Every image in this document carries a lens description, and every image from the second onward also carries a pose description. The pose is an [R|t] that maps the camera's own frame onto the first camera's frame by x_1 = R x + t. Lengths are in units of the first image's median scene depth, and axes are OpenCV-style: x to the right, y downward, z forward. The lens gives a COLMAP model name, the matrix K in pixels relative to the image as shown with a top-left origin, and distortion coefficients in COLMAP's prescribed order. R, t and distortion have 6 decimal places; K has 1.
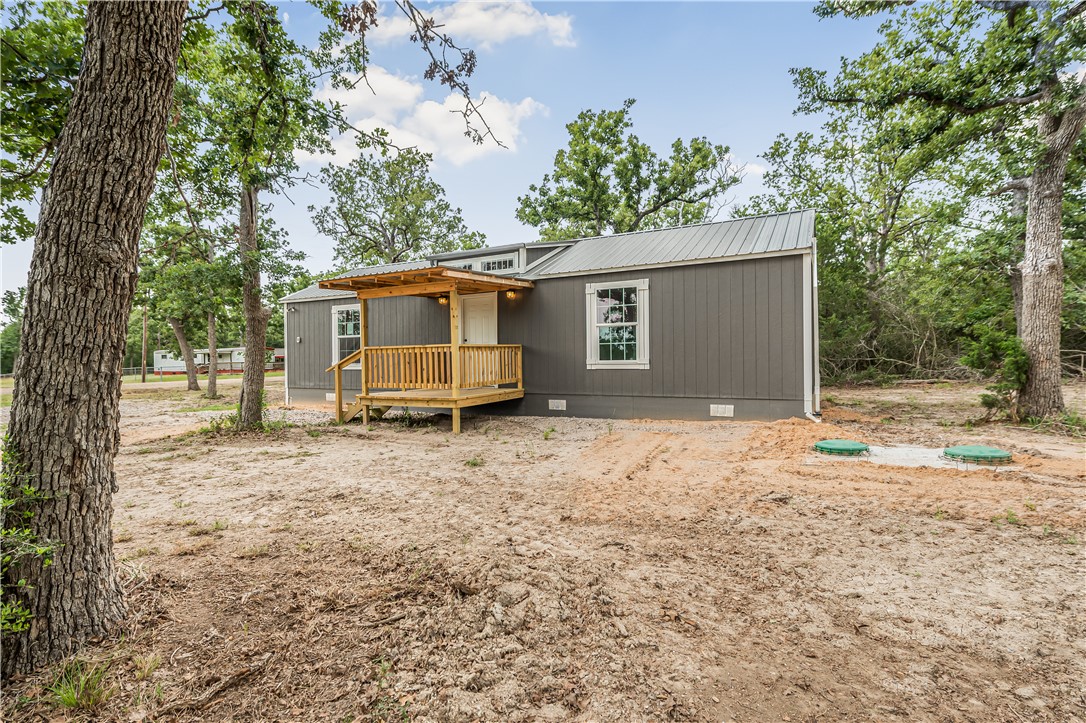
lens RADIAL K [[533.2, 0, 542.0], [0, 533.2, 374.8], [0, 0, 1]] dist [0.000072, 0.000332]
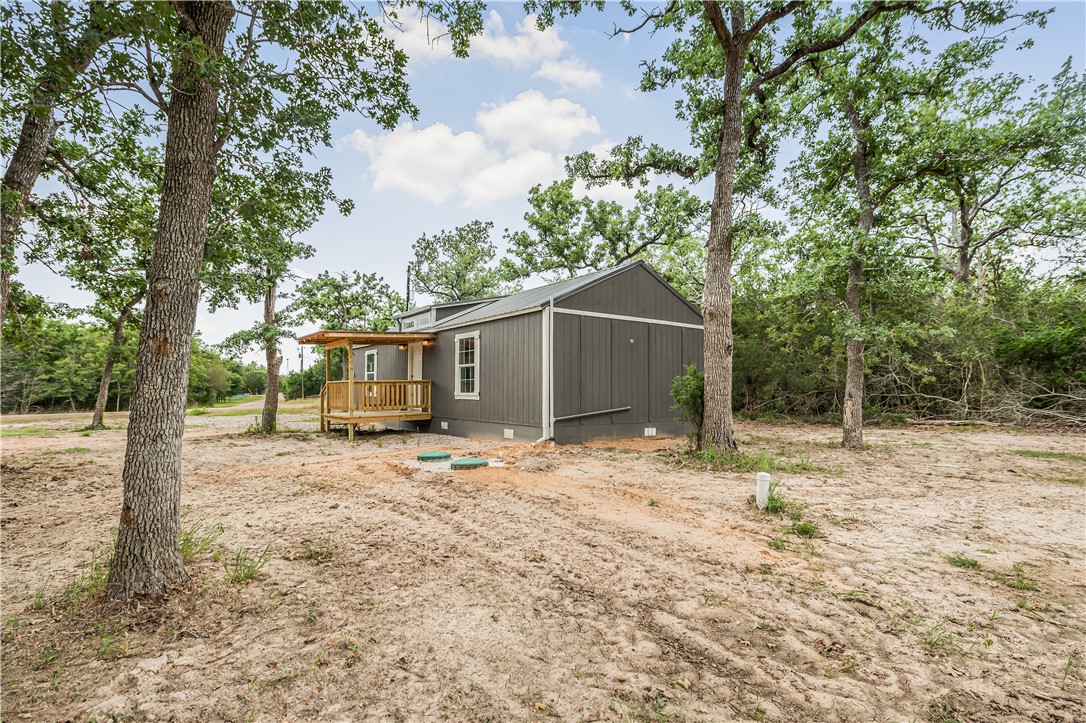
lens RADIAL K [[533.2, 0, 542.0], [0, 533.2, 374.8], [0, 0, 1]] dist [0.000072, 0.000332]
pose [[0.897691, -0.000228, -0.440626, 0.864141], [-0.023442, 0.998559, -0.048276, -0.012030], [0.440002, 0.053666, 0.896392, -0.086196]]
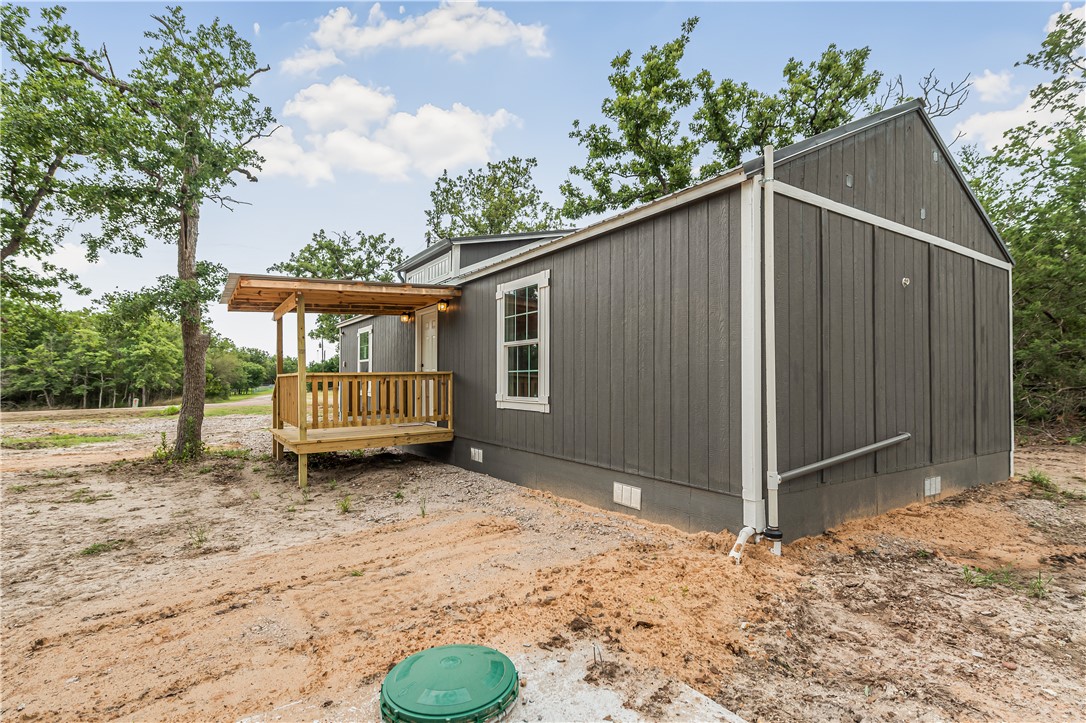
lens RADIAL K [[533.2, 0, 542.0], [0, 533.2, 374.8], [0, 0, 1]] dist [0.000072, 0.000332]
pose [[0.875373, 0.006805, -0.483400, 0.473229], [-0.023512, 0.999317, -0.028509, -0.035666], [0.482876, 0.036322, 0.874935, 0.427977]]
